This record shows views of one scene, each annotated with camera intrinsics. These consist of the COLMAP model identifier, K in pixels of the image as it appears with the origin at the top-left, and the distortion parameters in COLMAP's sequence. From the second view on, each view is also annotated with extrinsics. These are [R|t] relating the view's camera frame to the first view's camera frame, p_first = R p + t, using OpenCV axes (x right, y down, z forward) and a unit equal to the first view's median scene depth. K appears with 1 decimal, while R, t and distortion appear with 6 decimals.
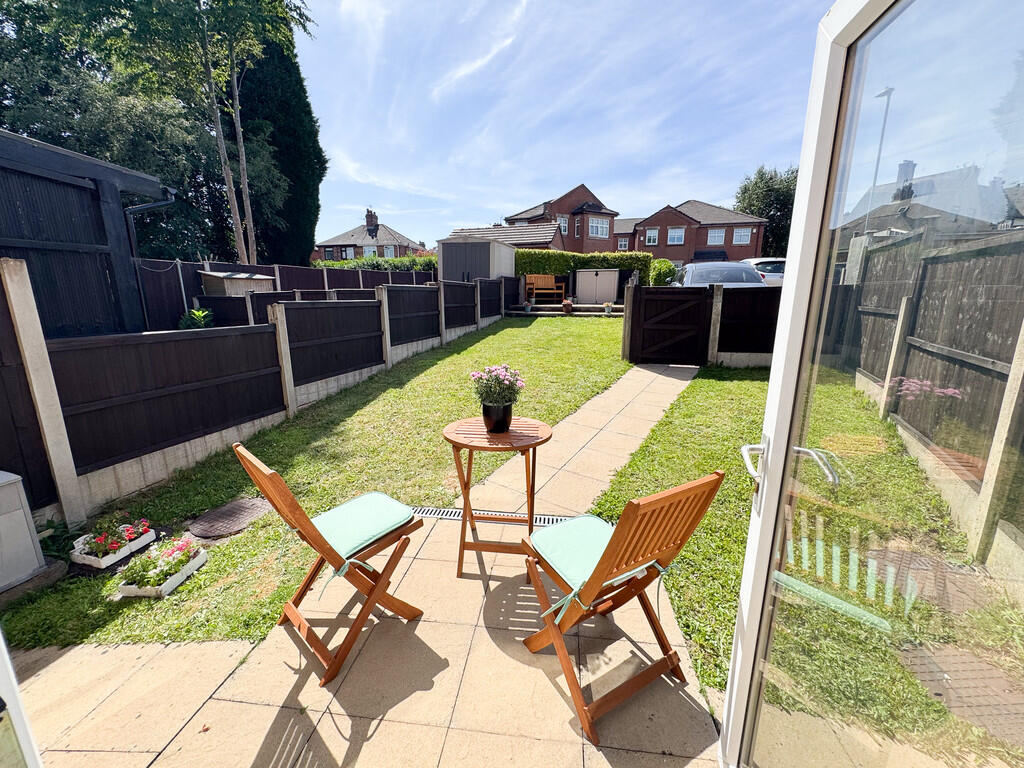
lens RADIAL K [[410.1, 0, 511.6], [0, 410.1, 388.3], [0, 0, 1]] dist [0.002593, -0.000325]
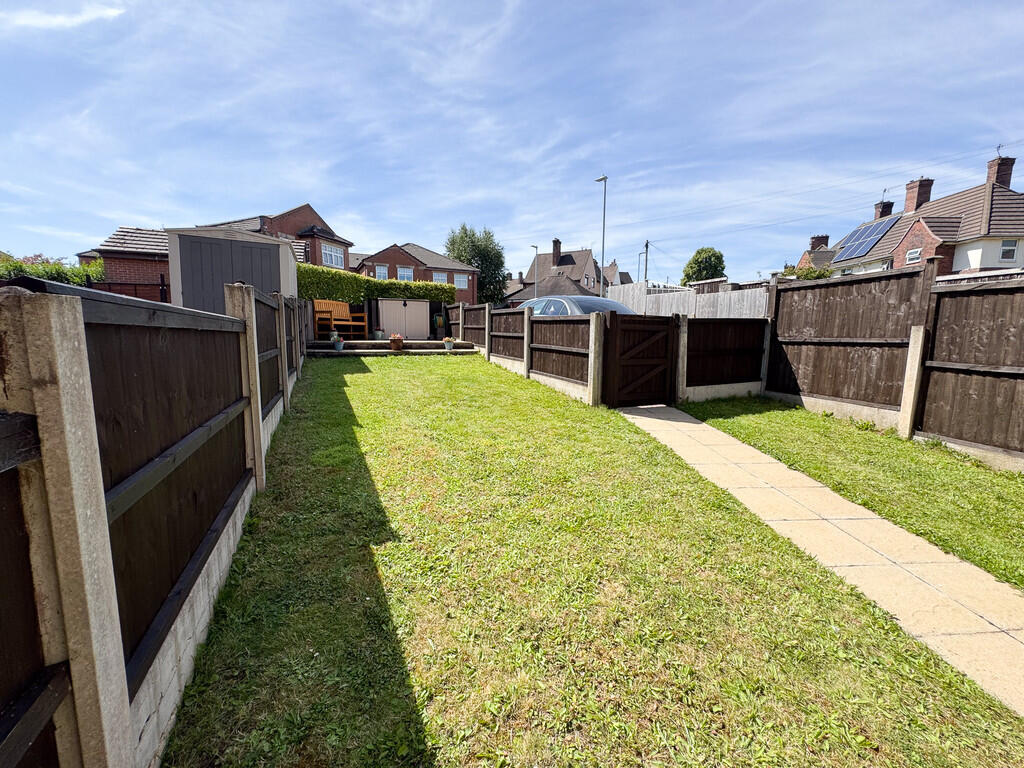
lens RADIAL K [[410.1, 0, 503.3], [0, 410.1, 400.0], [0, 0, 1]] dist [0.002593, -0.000325]
pose [[0.766601, -0.089872, 0.635803, -0.091723], [0.132322, 0.991016, -0.019461, -0.021953], [-0.628342, 0.099049, 0.771606, 0.125509]]
